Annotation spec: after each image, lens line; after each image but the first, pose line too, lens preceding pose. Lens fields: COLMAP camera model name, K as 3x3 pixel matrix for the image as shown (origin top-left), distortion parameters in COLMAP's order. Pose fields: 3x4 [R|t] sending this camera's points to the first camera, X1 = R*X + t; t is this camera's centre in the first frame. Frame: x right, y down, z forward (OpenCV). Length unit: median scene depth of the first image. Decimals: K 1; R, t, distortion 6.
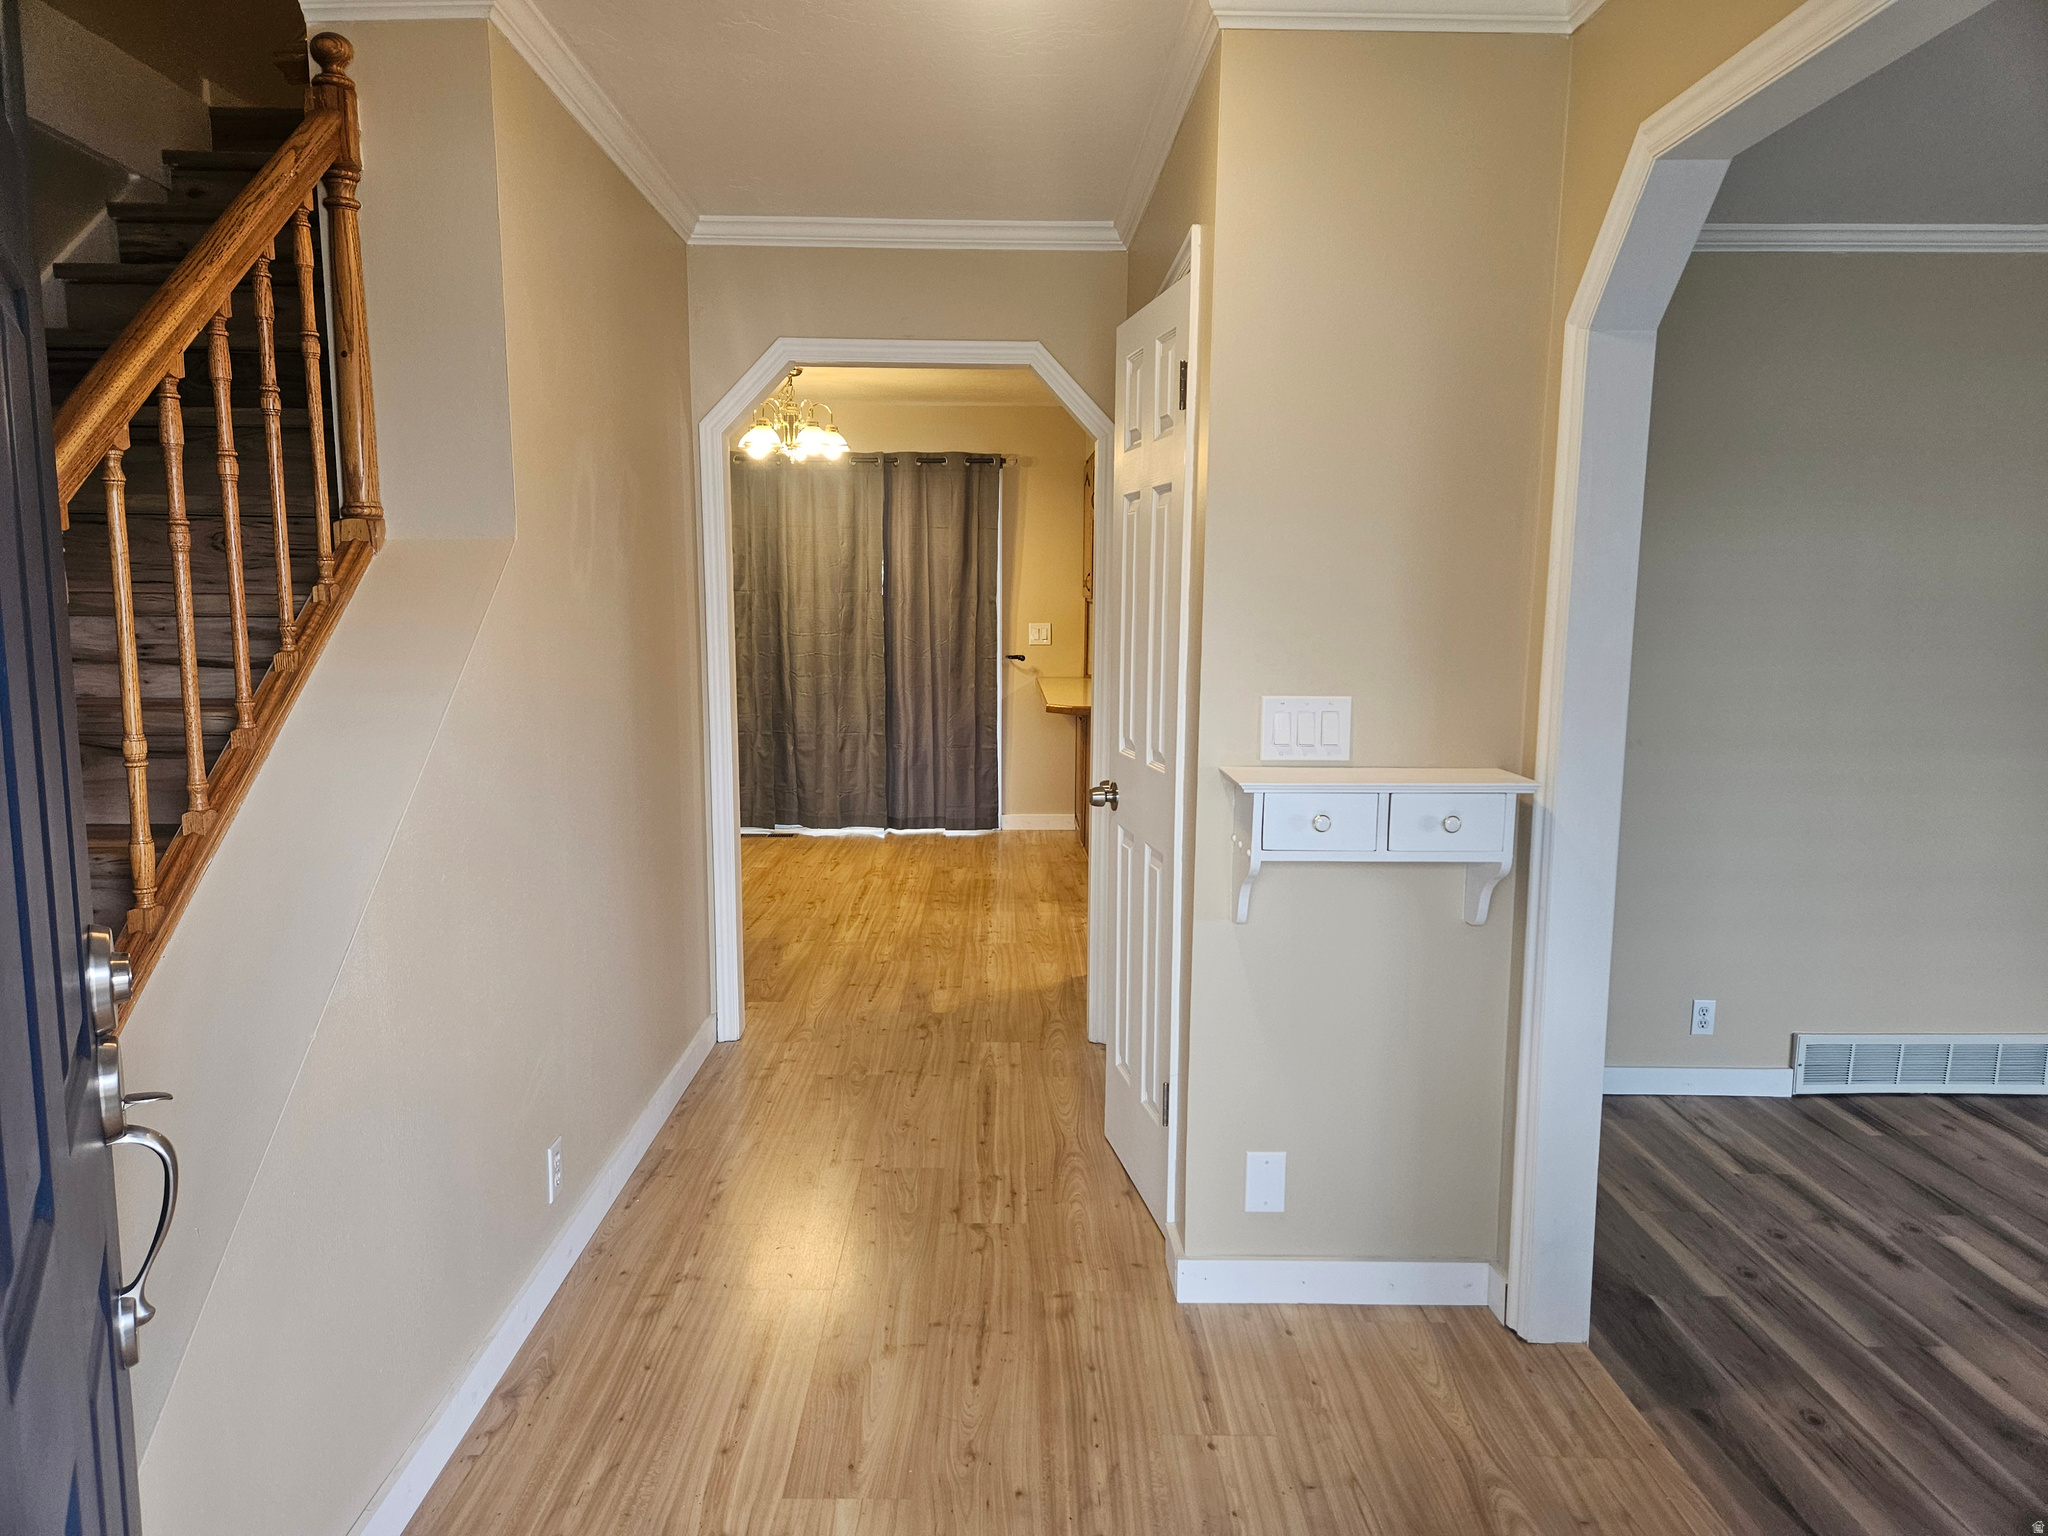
lens RADIAL K [[1365.5, 0, 1027.8], [0, 1365.5, 773.9], [0, 0, 1]] dist [0.031450, -0.004941]
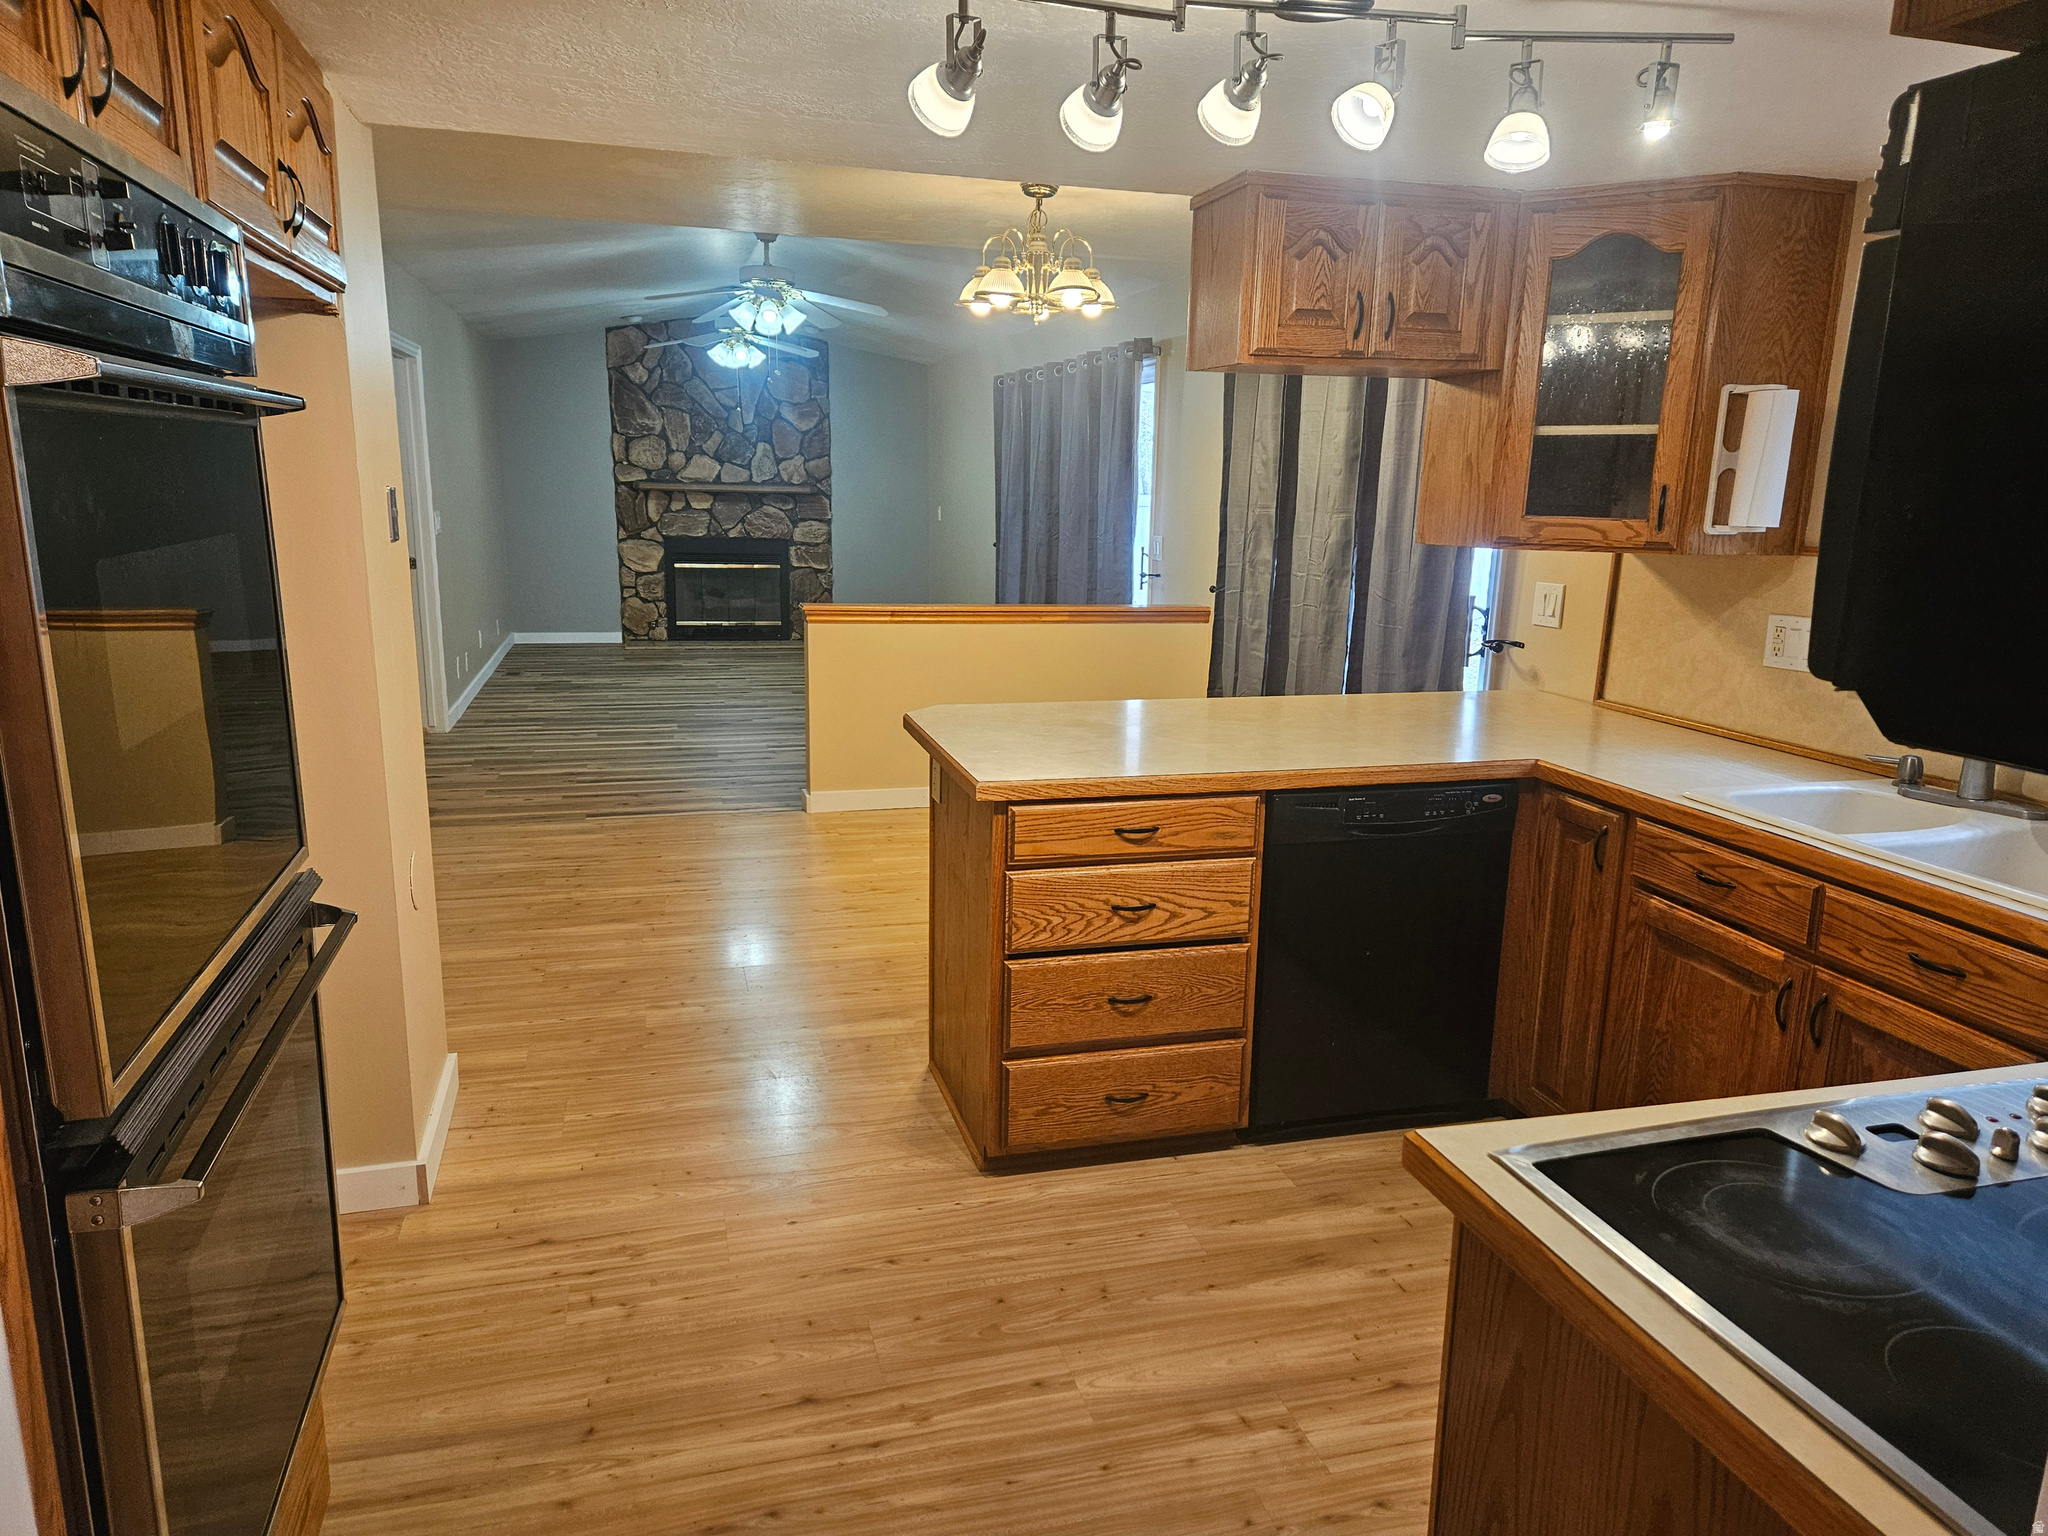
lens RADIAL K [[1365.5, 0, 1018.2], [0, 1365.5, 767.7], [0, 0, 1]] dist [0.031450, -0.004941]
pose [[0.248771, 0.202176, -0.947226, 0.648239], [-0.151488, 0.974057, 0.168117, -0.142438], [0.956642, 0.101671, 0.272945, 0.971130]]
